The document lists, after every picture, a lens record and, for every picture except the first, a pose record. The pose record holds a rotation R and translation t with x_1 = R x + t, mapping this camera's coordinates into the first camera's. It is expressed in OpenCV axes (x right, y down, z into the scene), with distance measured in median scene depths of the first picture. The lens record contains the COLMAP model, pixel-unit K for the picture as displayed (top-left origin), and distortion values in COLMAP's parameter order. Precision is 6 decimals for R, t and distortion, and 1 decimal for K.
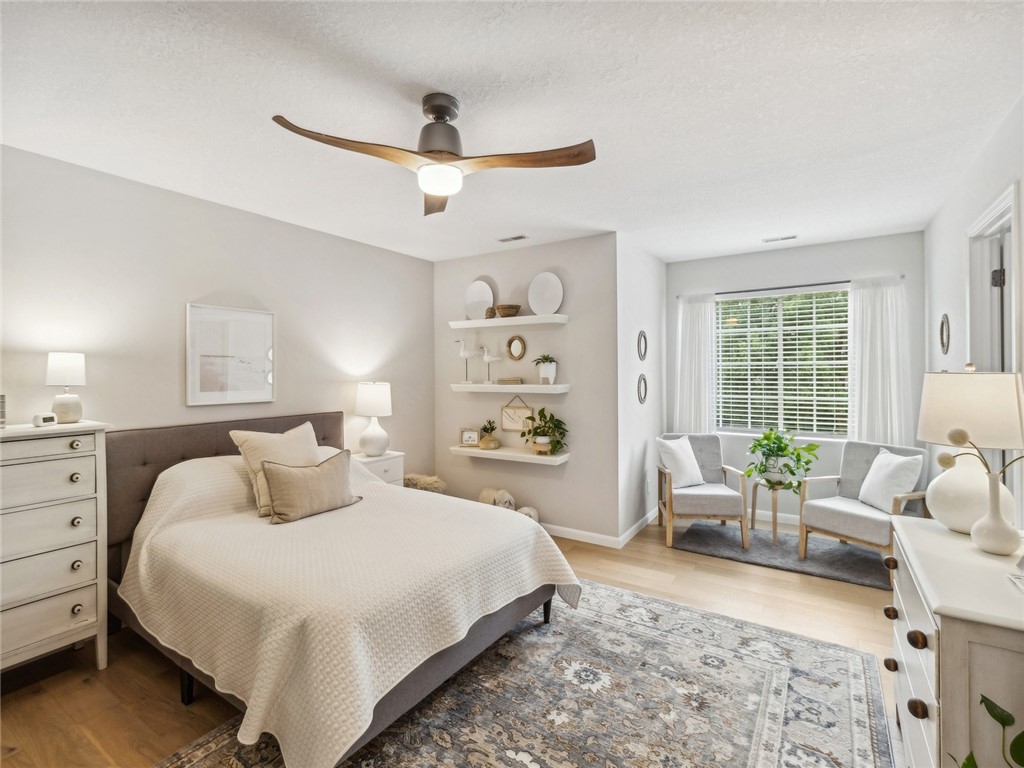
lens RADIAL K [[479.0, 0, 514.0], [0, 479.0, 378.7], [0, 0, 1]] dist [-0.000837, 0.000167]
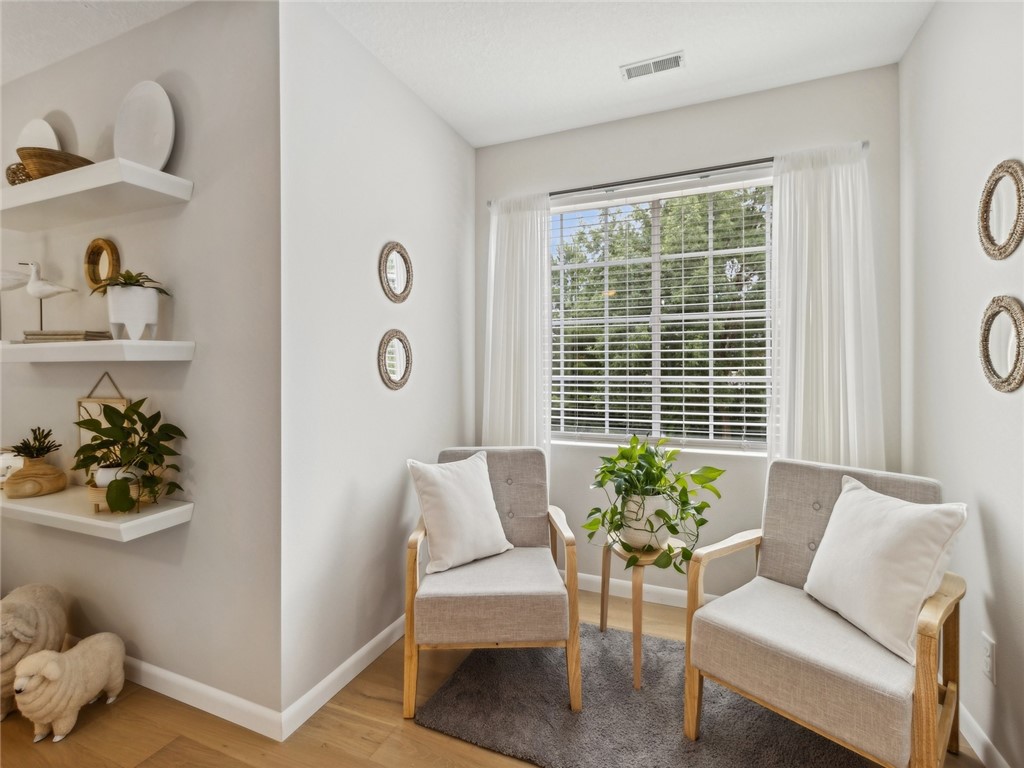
lens RADIAL K [[479.0, 0, 512.2], [0, 479.0, 375.0], [0, 0, 1]] dist [-0.000837, 0.000167]
pose [[0.982513, 0.002849, 0.186172, 0.319402], [-0.001985, 0.999986, -0.004825, 0.042975], [-0.186183, 0.004371, 0.982505, 0.533872]]
